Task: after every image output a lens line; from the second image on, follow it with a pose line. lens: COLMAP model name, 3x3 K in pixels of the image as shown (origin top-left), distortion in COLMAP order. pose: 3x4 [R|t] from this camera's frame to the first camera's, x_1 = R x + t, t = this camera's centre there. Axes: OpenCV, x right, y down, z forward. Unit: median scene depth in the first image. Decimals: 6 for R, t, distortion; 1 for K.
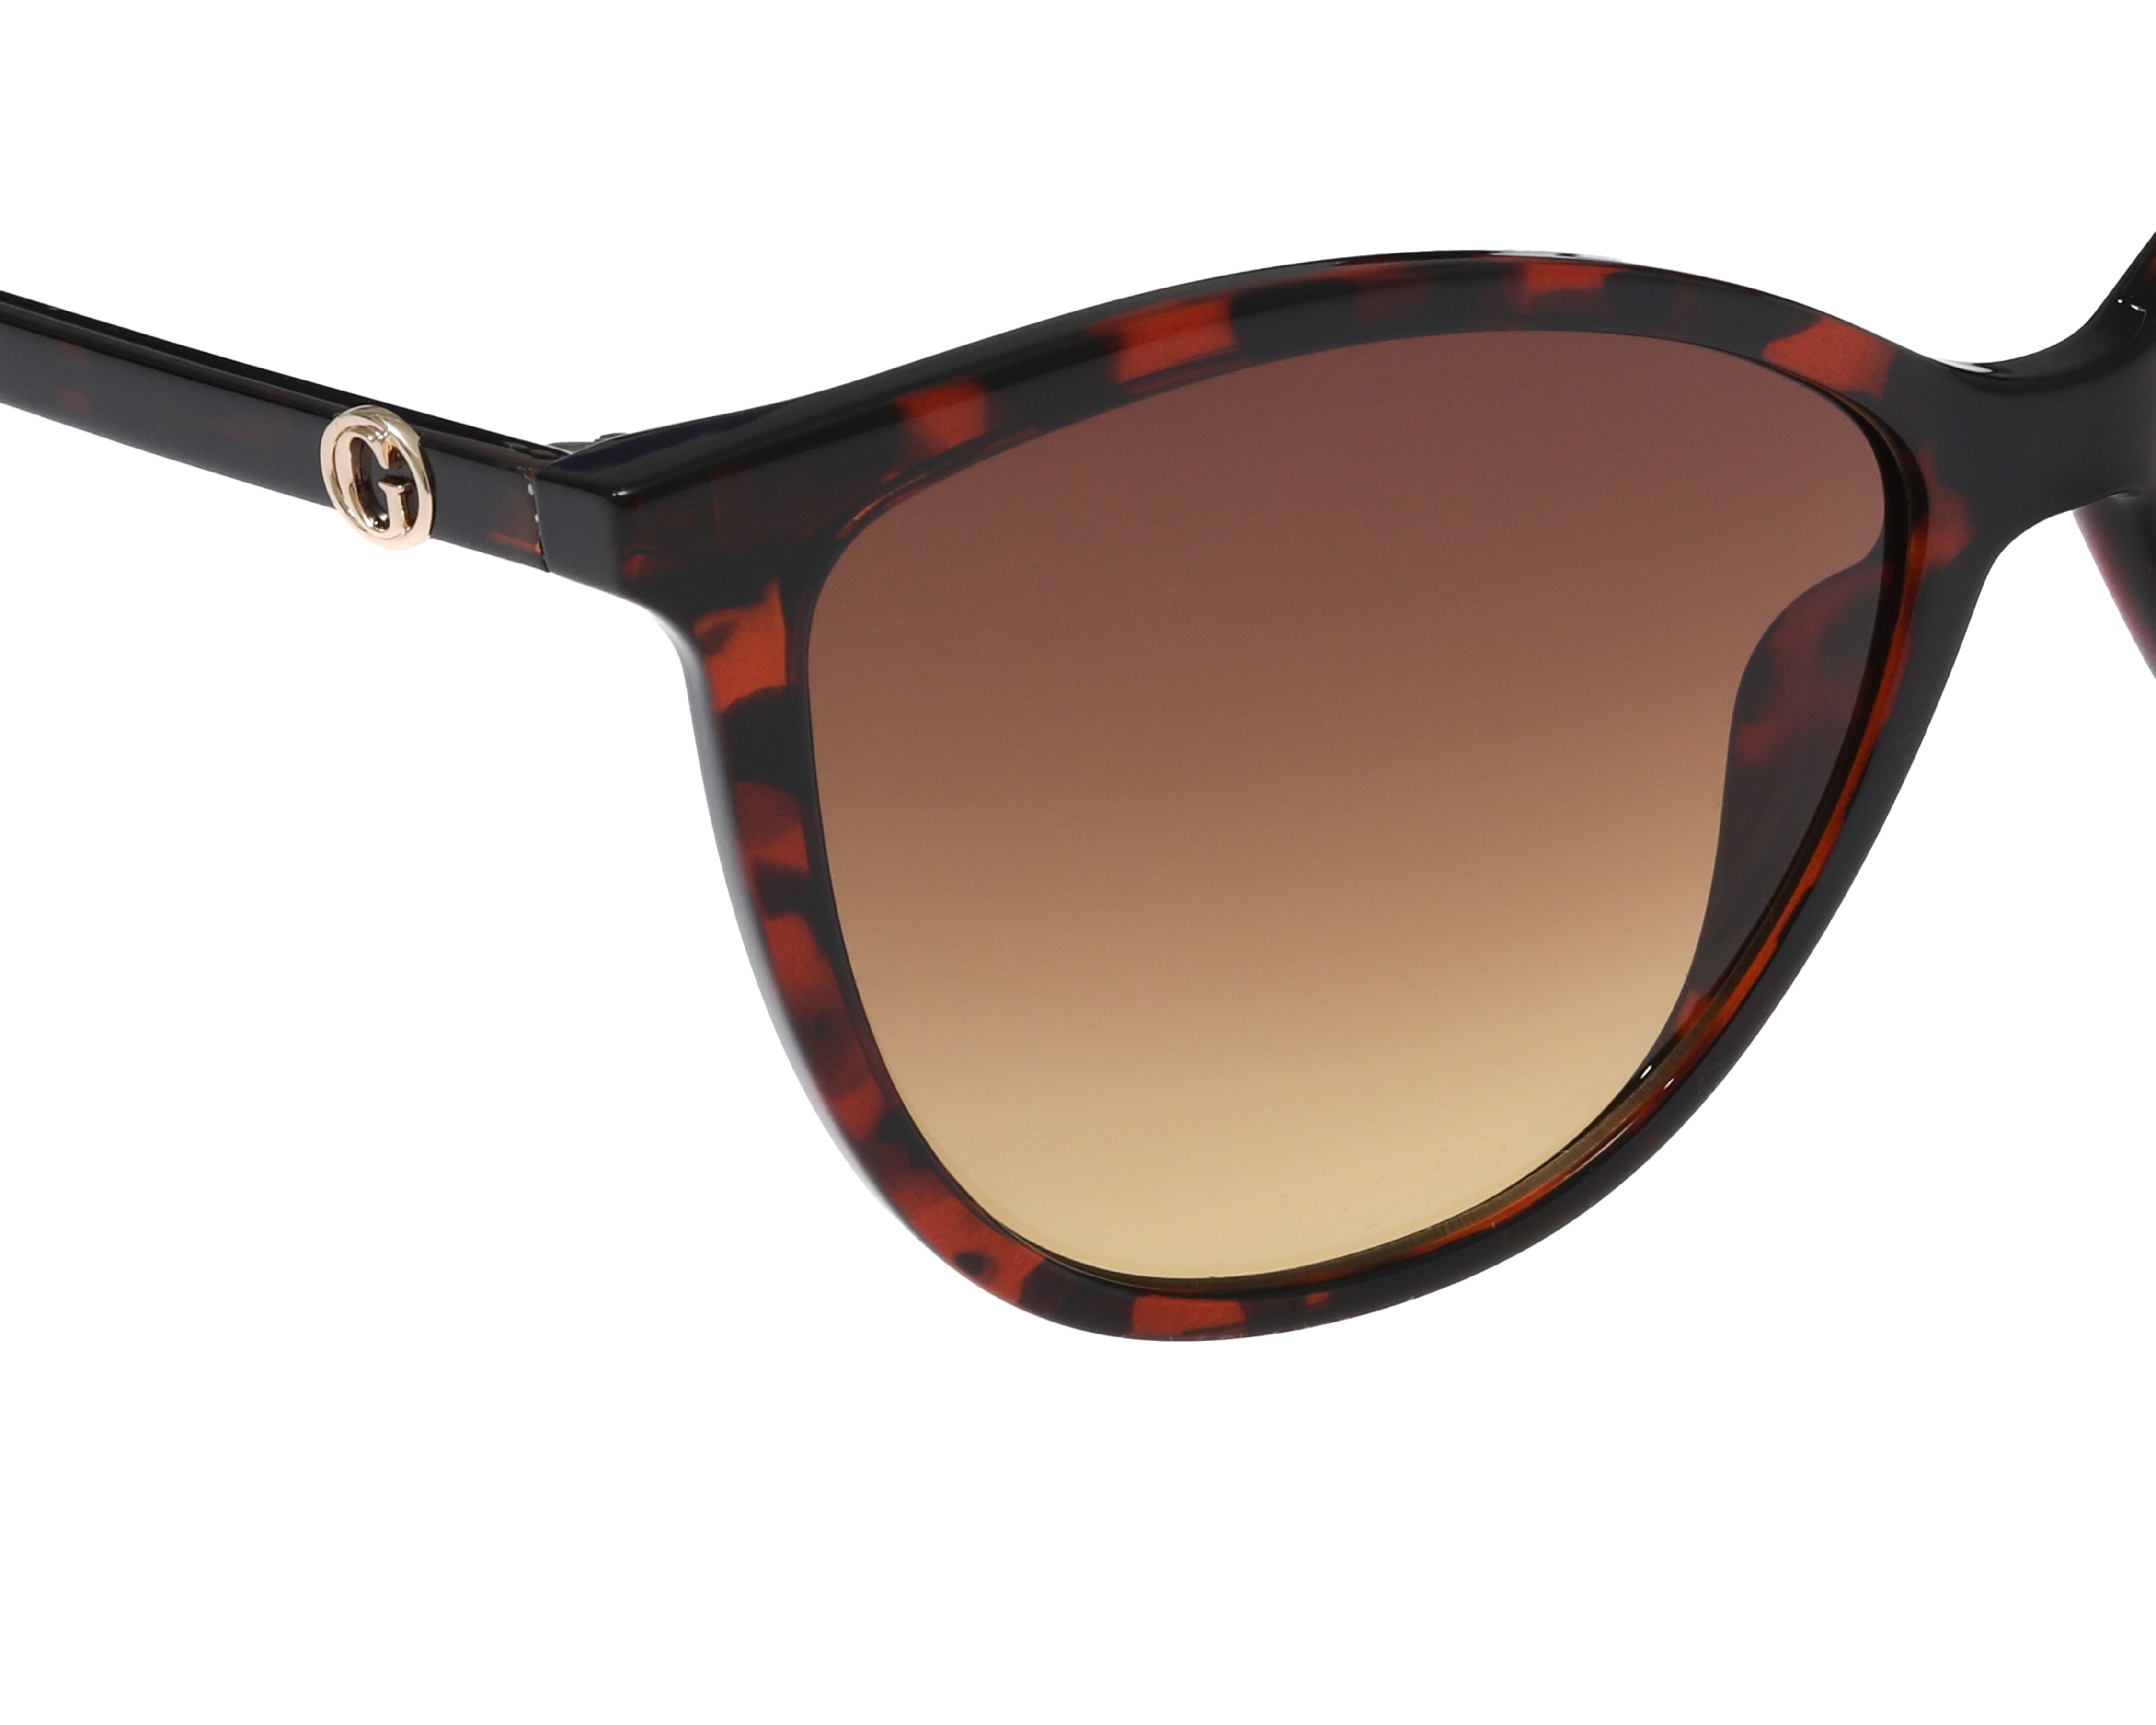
lens RADIAL K [[11799.2, 0, 1078.1], [0, 11799.2, 865.1], [0, 0, 1]] dist [-1.105764, 0.000000]
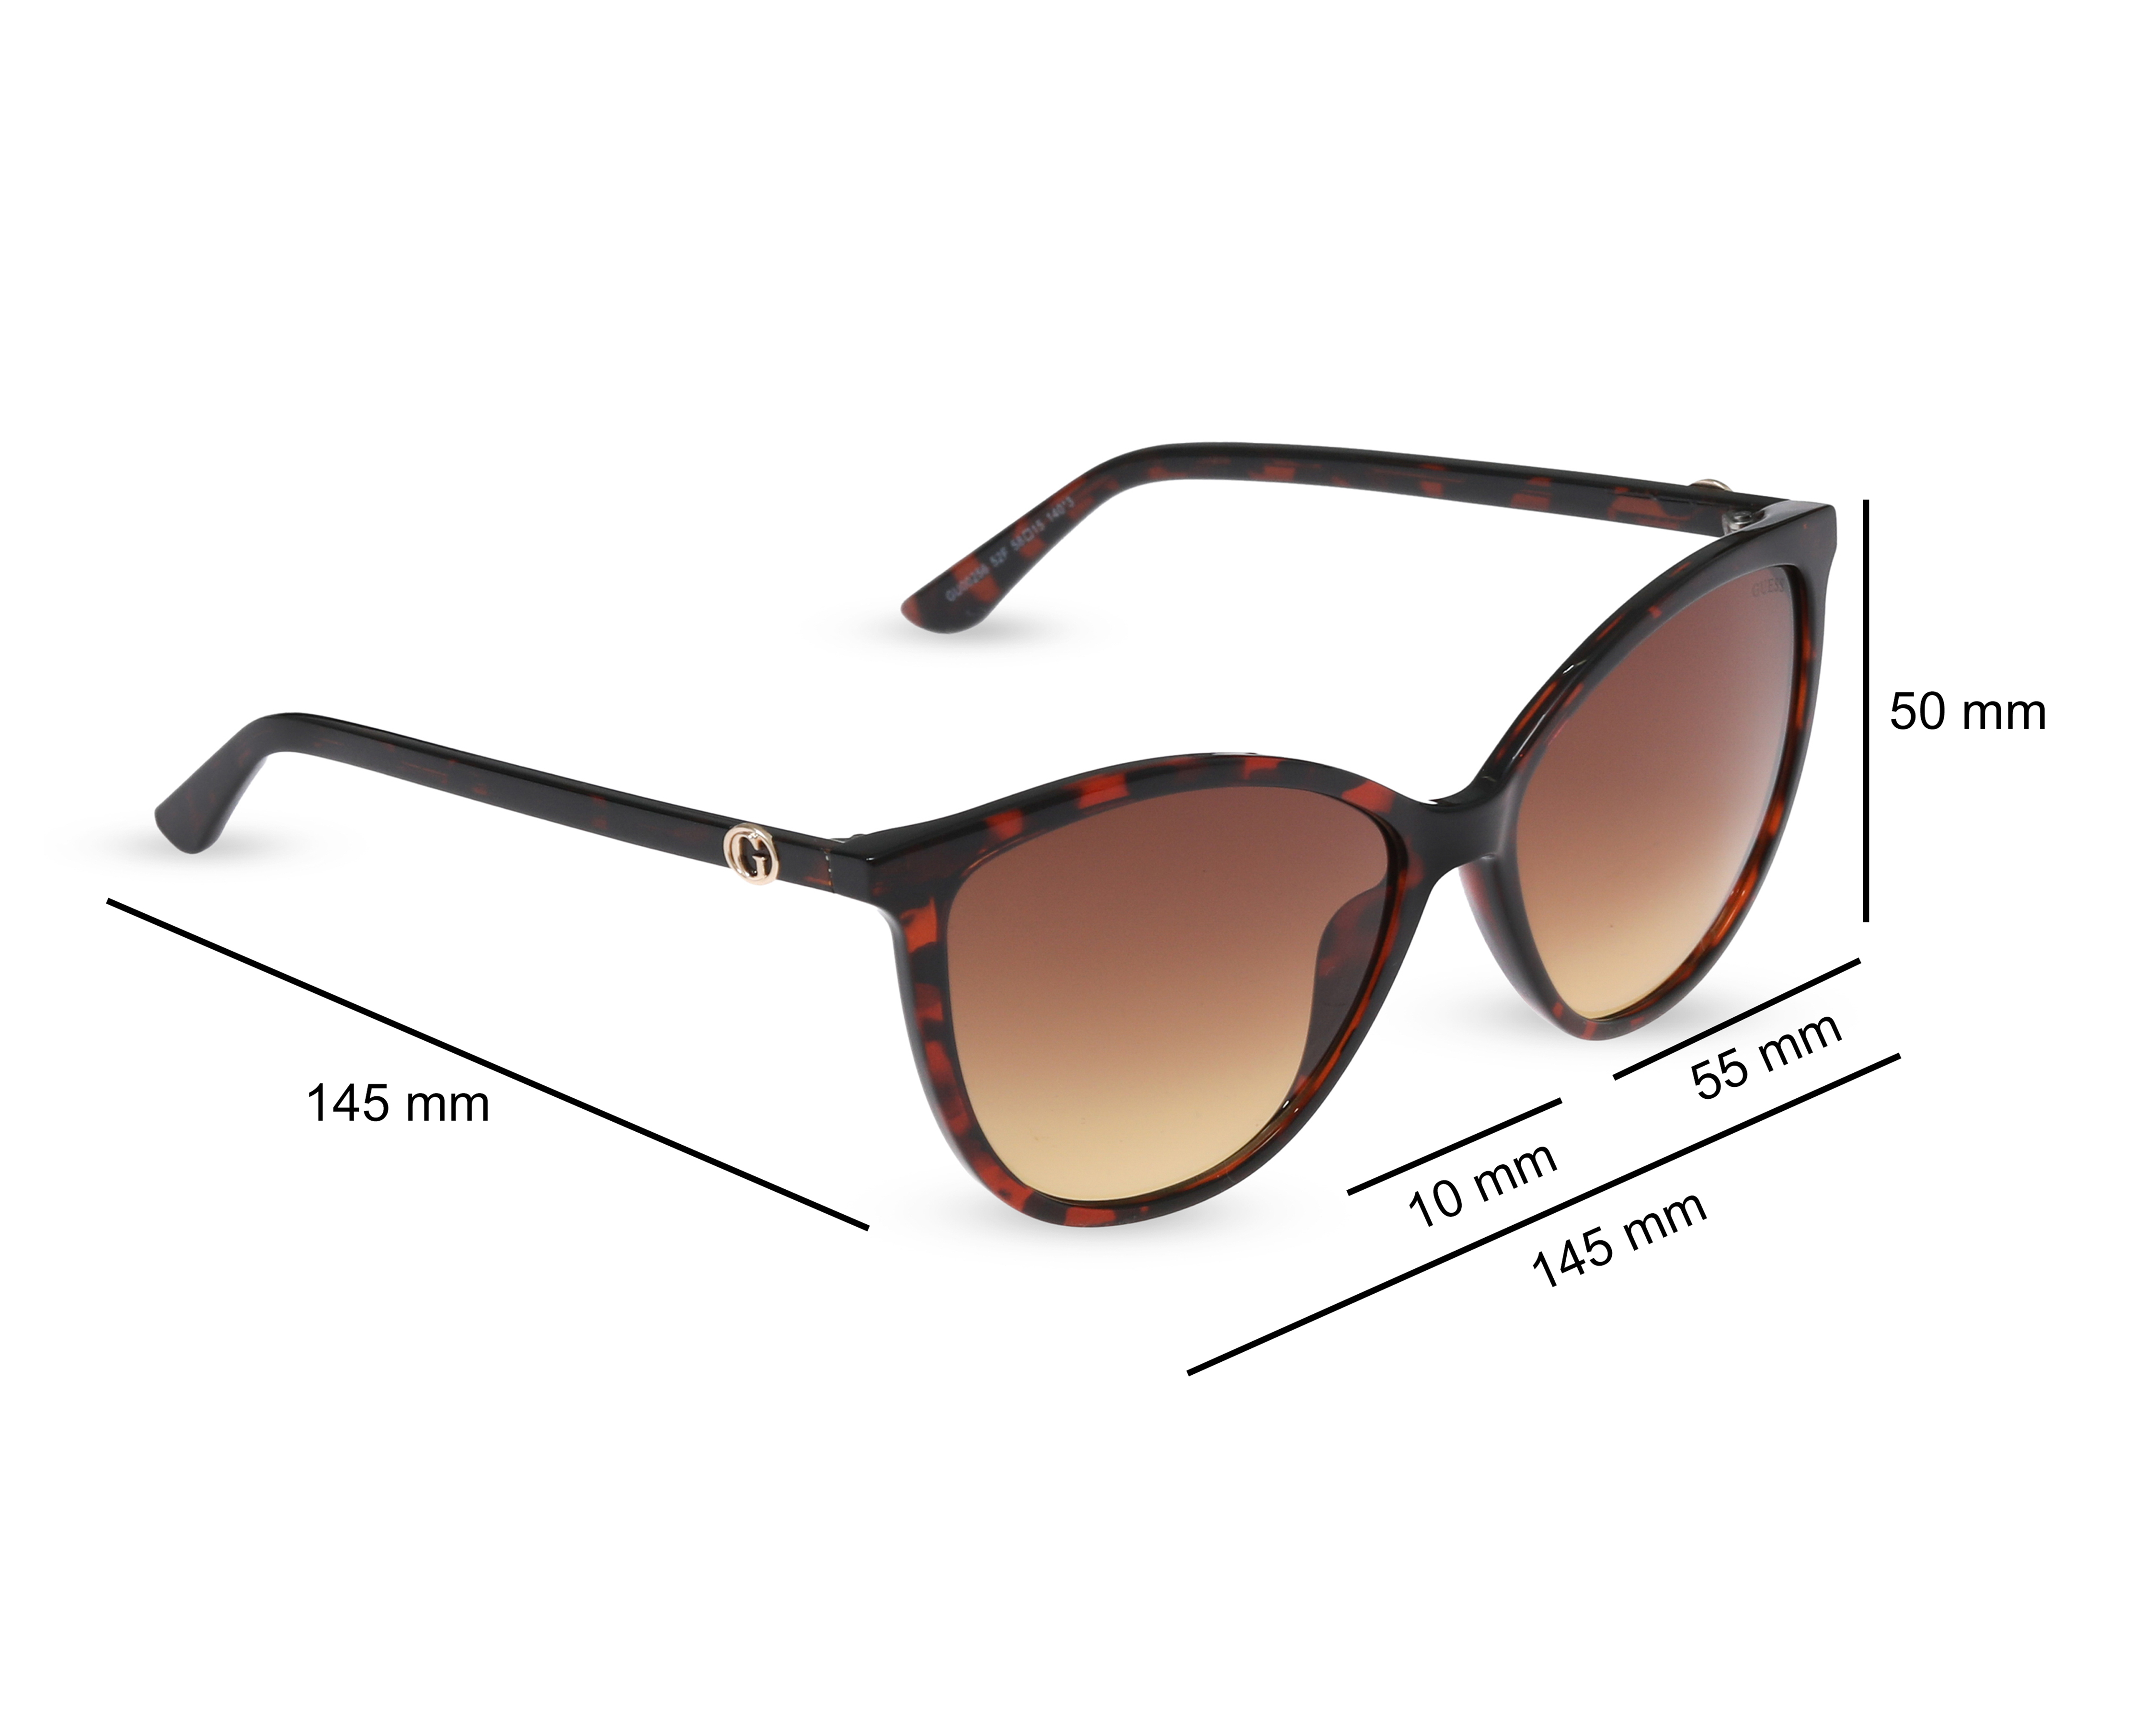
lens RADIAL K [[11799.2, 0, 1077.8], [0, 11799.2, 861.1], [0, 0, 1]] dist [-1.105764, 0.000000]
pose [[0.990787, -0.008978, 0.135131, -0.310688], [0.015686, 0.998692, -0.048662, 0.082647], [-0.134518, 0.050333, 0.989632, -1.312600]]
